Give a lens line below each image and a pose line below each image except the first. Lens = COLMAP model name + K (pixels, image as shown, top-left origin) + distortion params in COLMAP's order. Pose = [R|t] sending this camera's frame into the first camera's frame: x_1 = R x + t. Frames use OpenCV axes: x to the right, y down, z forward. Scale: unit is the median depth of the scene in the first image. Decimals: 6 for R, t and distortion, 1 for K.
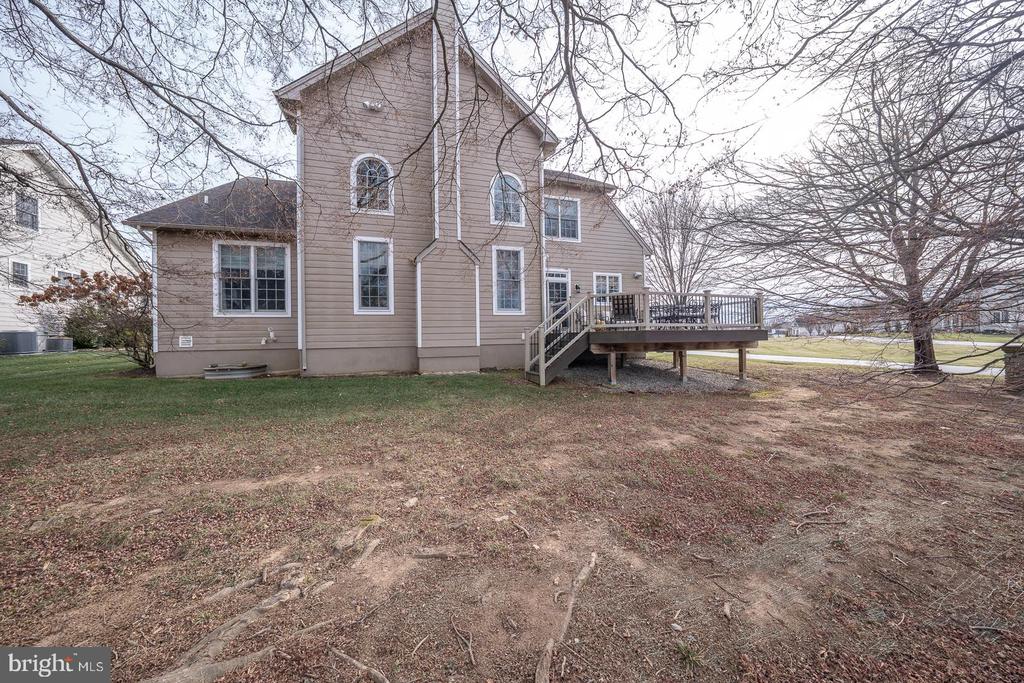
lens RADIAL K [[346.4, 0, 511.7], [0, 346.4, 341.0], [0, 0, 1]] dist [-0.021188, -0.000143]
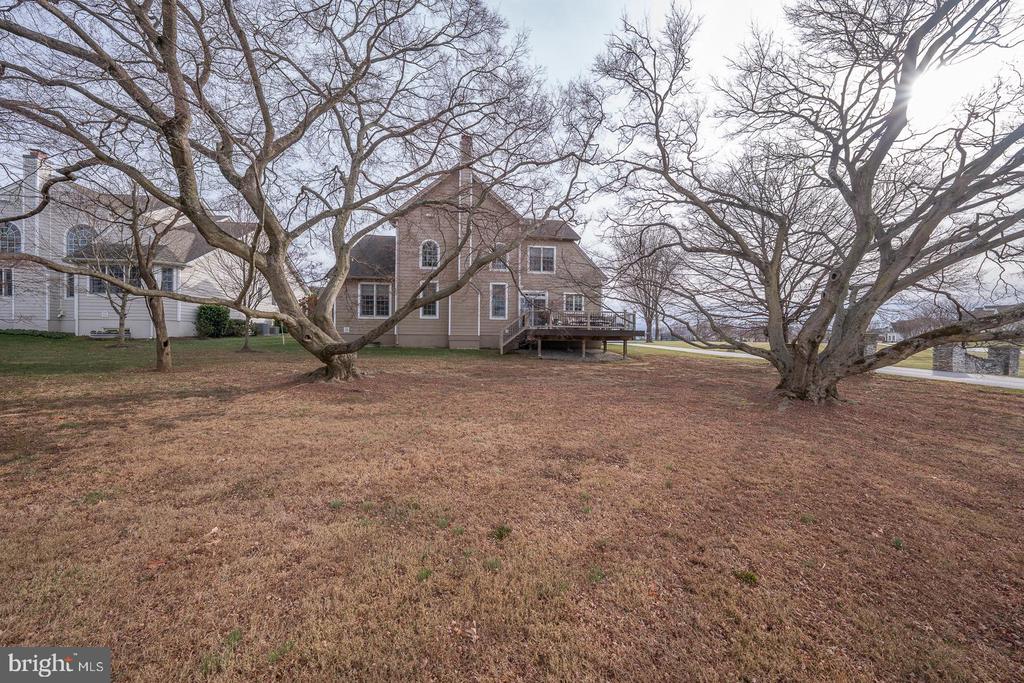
lens RADIAL K [[346.4, 0, 512.1], [0, 346.4, 338.5], [0, 0, 1]] dist [-0.021188, -0.000143]
pose [[0.978455, 0.026802, -0.204714, 0.480746], [-0.026939, 0.999635, 0.002116, 0.022402], [0.204696, 0.003445, 0.978820, -0.858014]]
